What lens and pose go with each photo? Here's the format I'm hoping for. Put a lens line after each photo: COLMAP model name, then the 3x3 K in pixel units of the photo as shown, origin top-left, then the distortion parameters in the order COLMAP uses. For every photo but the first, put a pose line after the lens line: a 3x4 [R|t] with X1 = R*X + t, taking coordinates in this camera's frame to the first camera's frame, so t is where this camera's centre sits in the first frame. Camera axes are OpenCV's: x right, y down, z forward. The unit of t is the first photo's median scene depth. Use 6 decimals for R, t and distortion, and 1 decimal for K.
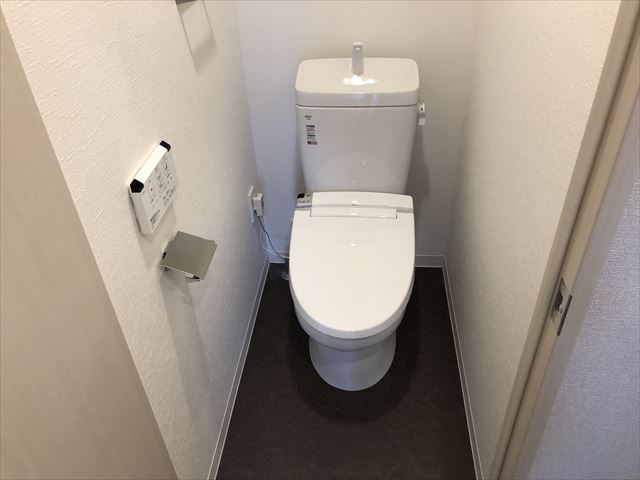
lens RADIAL K [[525.0, 0, 310.7], [0, 525.0, 240.8], [0, 0, 1]] dist [0.043778, -0.002662]
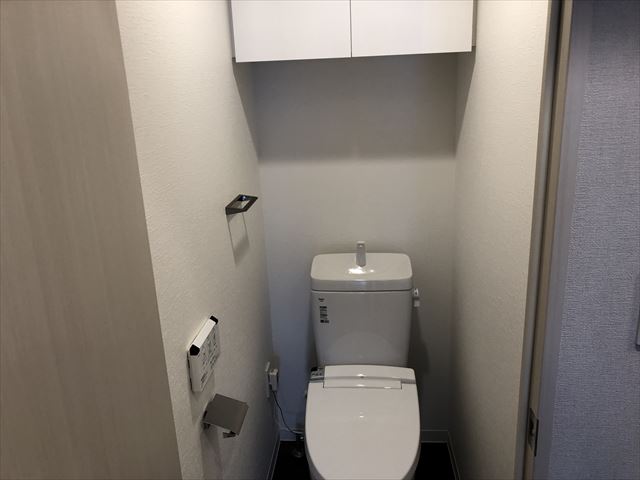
lens RADIAL K [[526.8, 0, 320.0], [0, 526.8, 240.0], [0, 0, 1]] dist [-0.004517, -0.005236]
pose [[0.999689, -0.003585, 0.024664, -0.034958], [0.012009, 0.936424, -0.350666, 0.052471], [-0.021838, 0.350853, 0.936176, -0.150668]]
